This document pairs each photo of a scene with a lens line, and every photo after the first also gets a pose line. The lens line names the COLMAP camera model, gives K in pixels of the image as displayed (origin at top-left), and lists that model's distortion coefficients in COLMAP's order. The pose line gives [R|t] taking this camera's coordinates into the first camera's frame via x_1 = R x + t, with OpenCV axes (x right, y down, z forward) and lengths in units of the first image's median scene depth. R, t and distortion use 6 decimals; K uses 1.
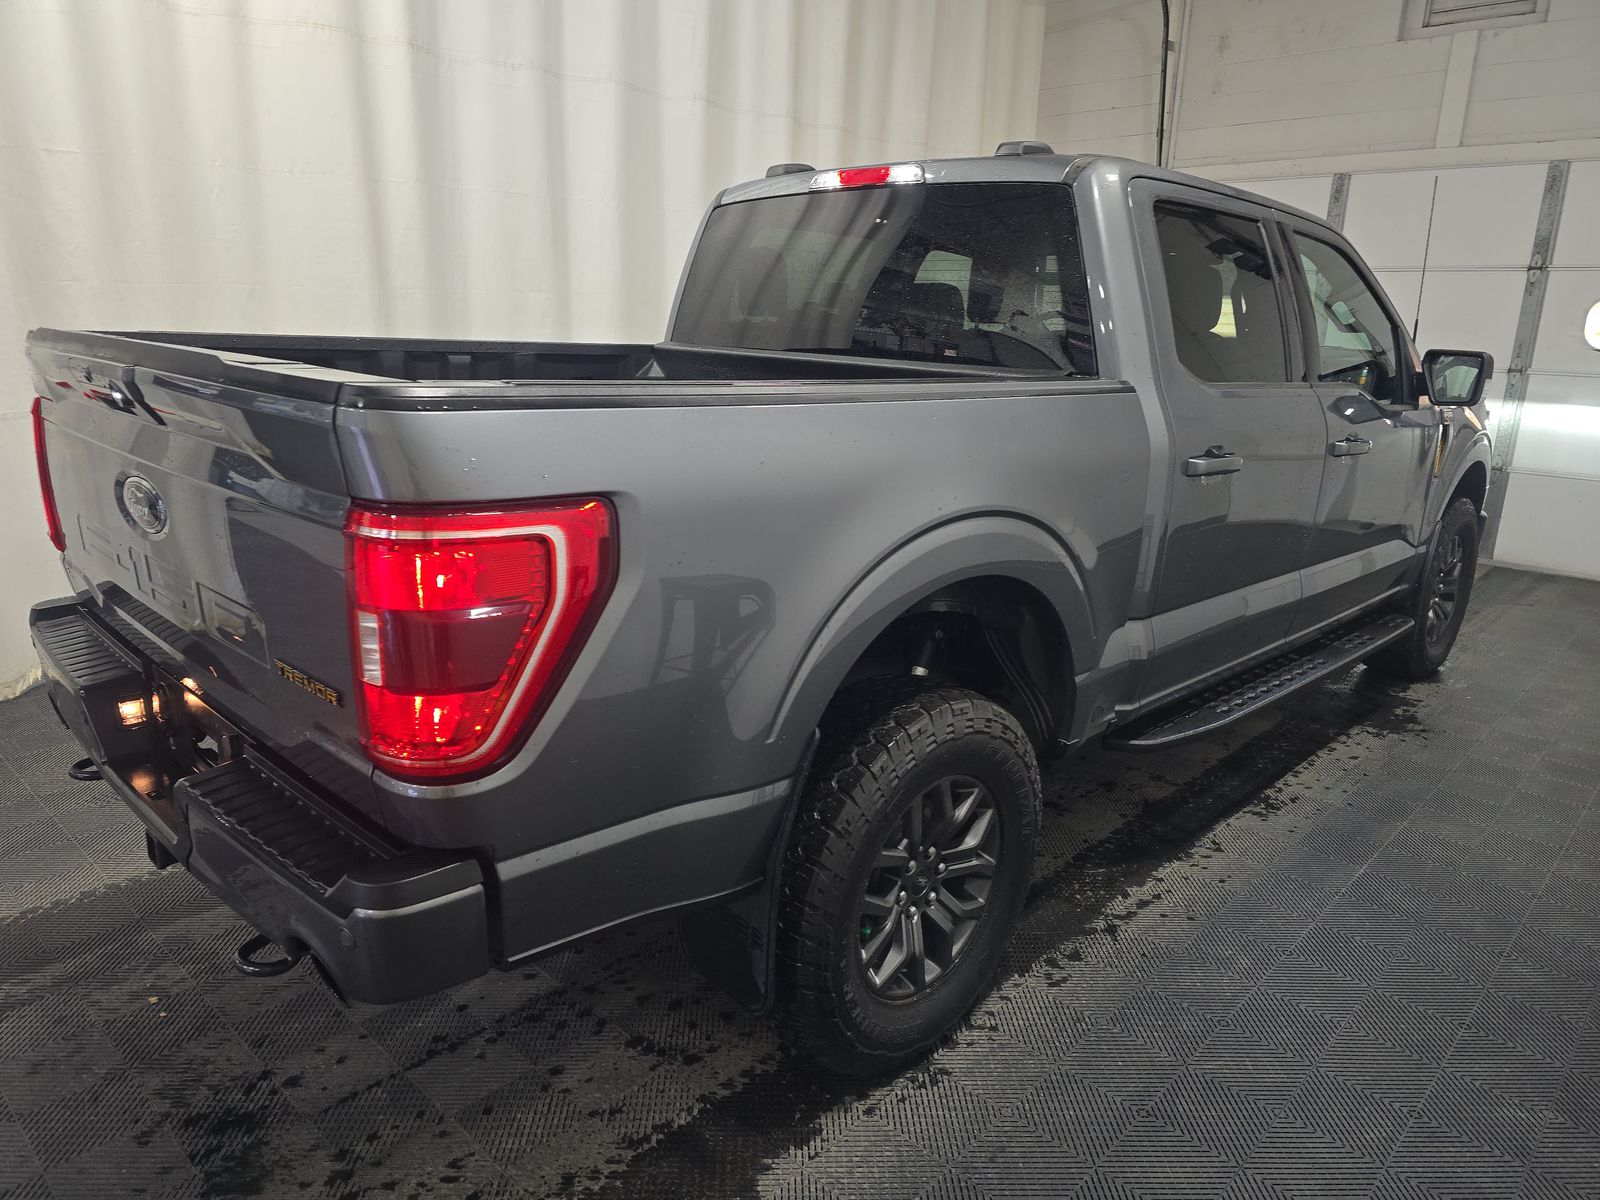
lens RADIAL K [[1071.9, 0, 800.0], [0, 1071.9, 600.0], [0, 0, 1]] dist [0.001191, -0.001823]
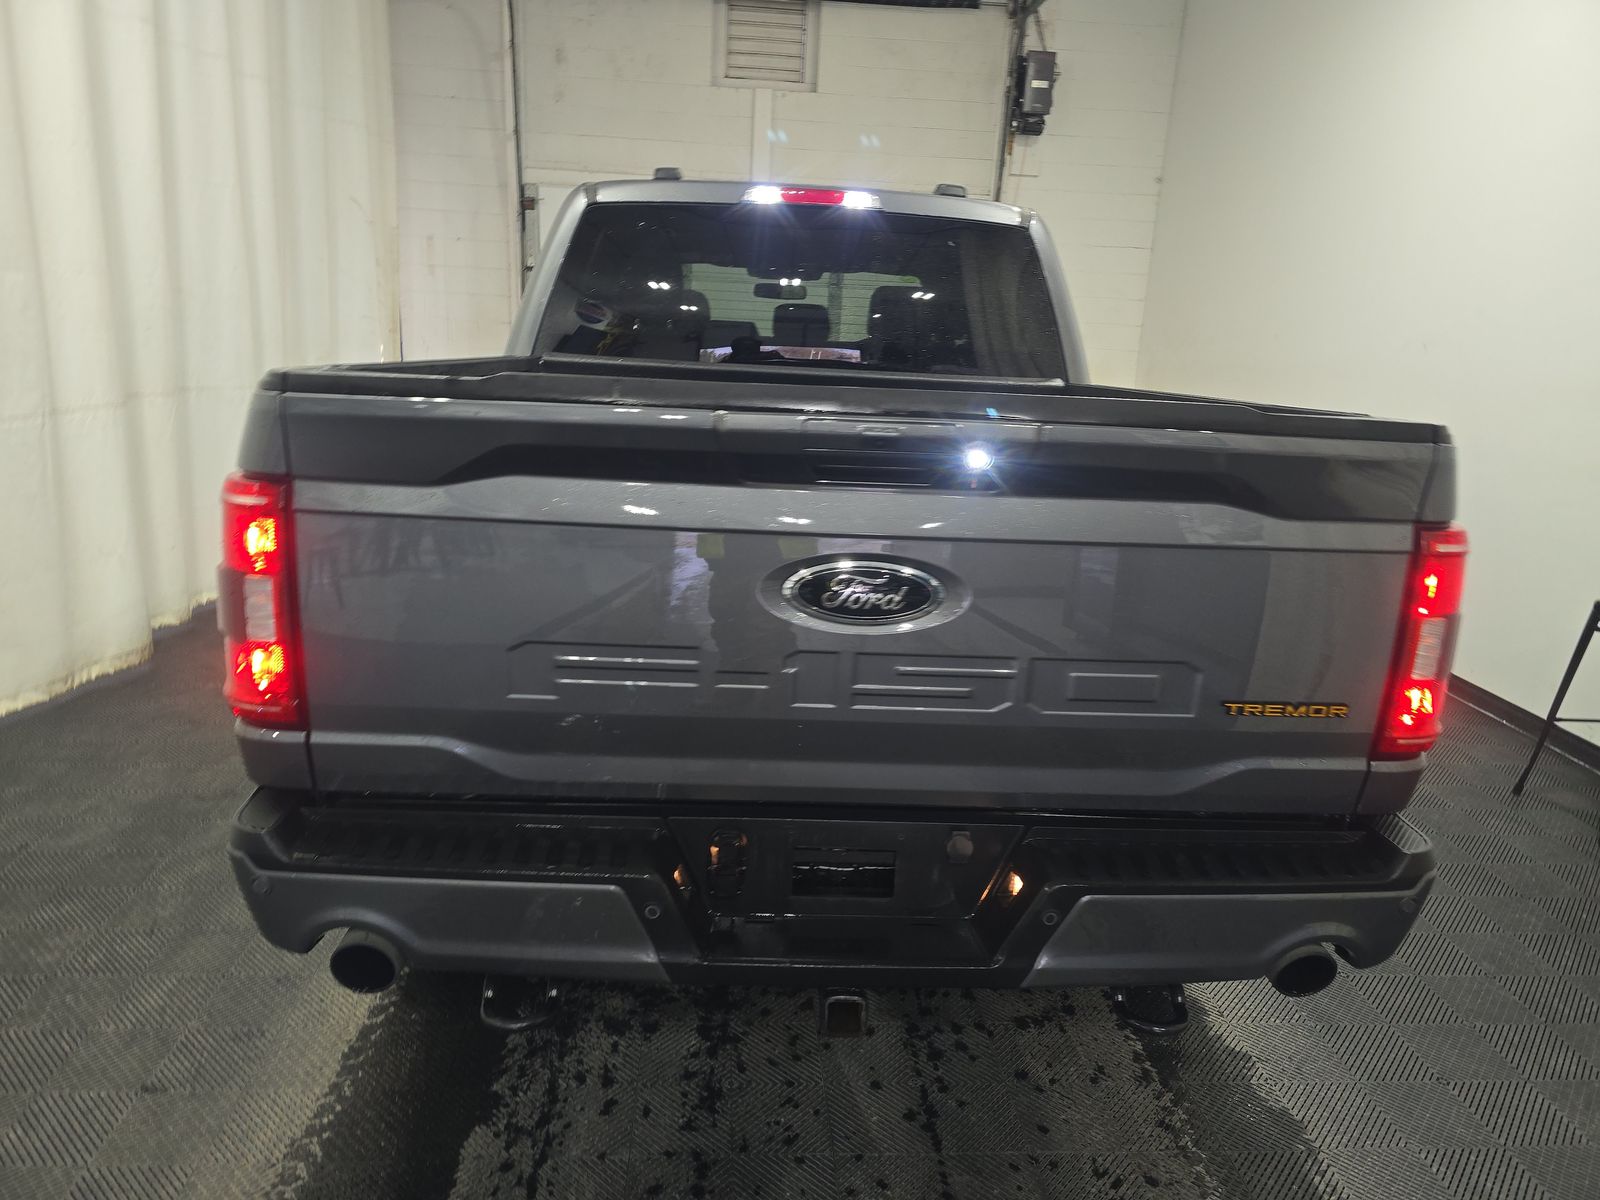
lens RADIAL K [[1071.9, 0, 800.0], [0, 1071.9, 600.0], [0, 0, 1]] dist [0.001191, -0.001823]
pose [[0.680482, -0.171387, 0.712440, -0.534017], [0.159470, 0.983597, 0.084300, -0.068631], [-0.715202, 0.056248, 0.696651, 0.210814]]
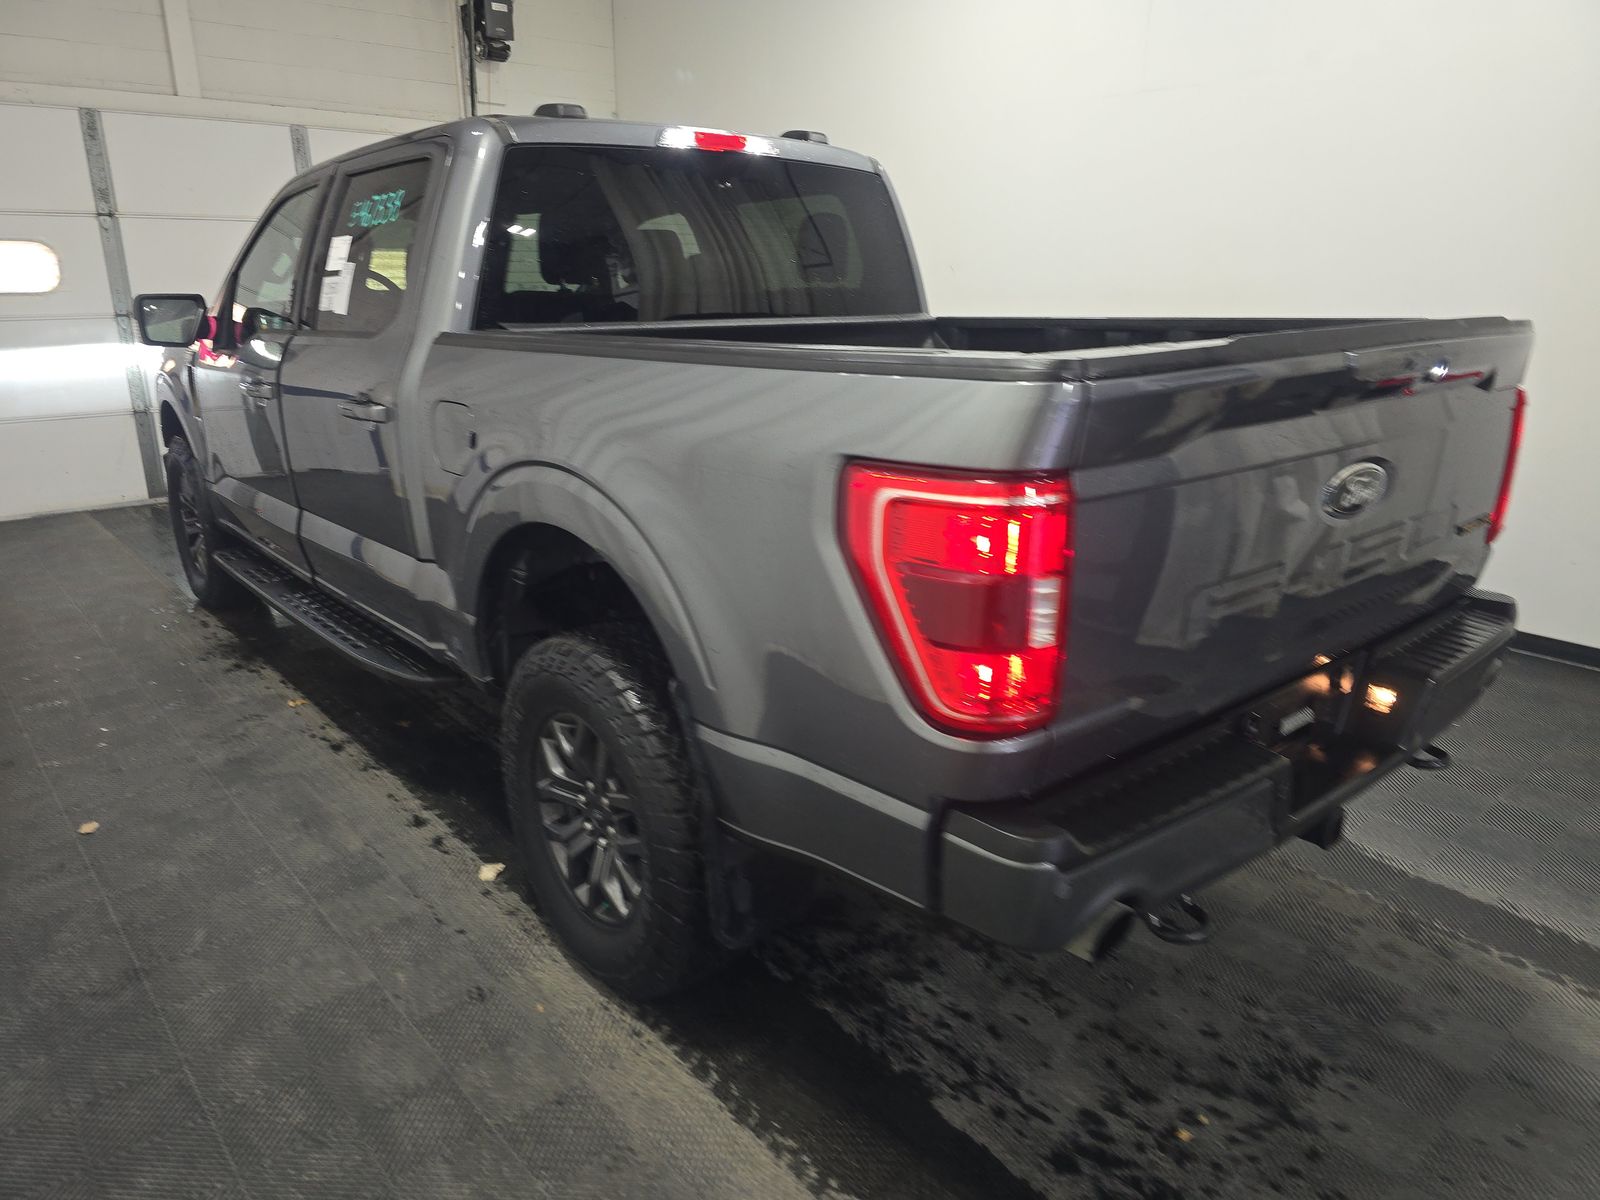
lens RADIAL K [[1071.9, 0, 800.0], [0, 1071.9, 600.0], [0, 0, 1]] dist [0.001191, -0.001823]
pose [[0.104229, -0.310937, 0.944698, -0.725472], [0.259993, 0.925360, 0.275887, -0.178391], [-0.959969, 0.216859, 0.177291, 0.590931]]
